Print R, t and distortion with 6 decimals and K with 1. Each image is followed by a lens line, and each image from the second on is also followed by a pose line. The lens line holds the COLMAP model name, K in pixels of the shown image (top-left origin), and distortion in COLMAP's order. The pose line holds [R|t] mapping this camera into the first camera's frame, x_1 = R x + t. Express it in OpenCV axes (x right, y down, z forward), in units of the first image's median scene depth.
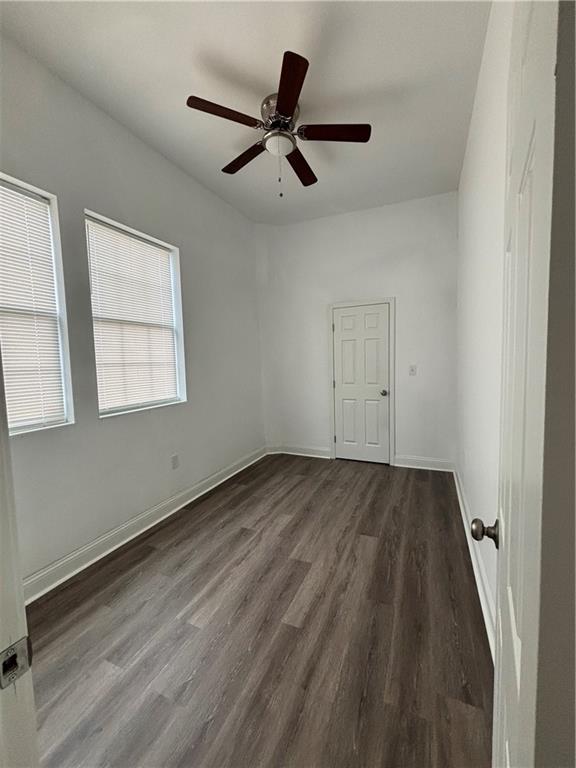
lens RADIAL K [[306.2, 0, 288.0], [0, 306.2, 384.0], [0, 0, 1]] dist [0.003159, 0.000420]
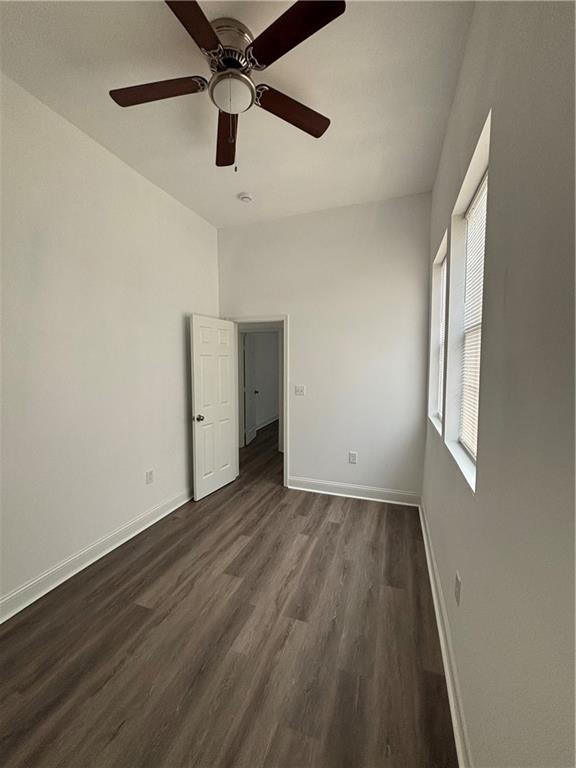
lens RADIAL K [[306.2, 0, 288.0], [0, 306.2, 384.0], [0, 0, 1]] dist [0.003159, 0.000420]
pose [[-0.995836, 0.030373, -0.085955, -0.075369], [0.017050, 0.988282, 0.151683, -0.223303], [0.089555, 0.149586, -0.984685, 1.921141]]
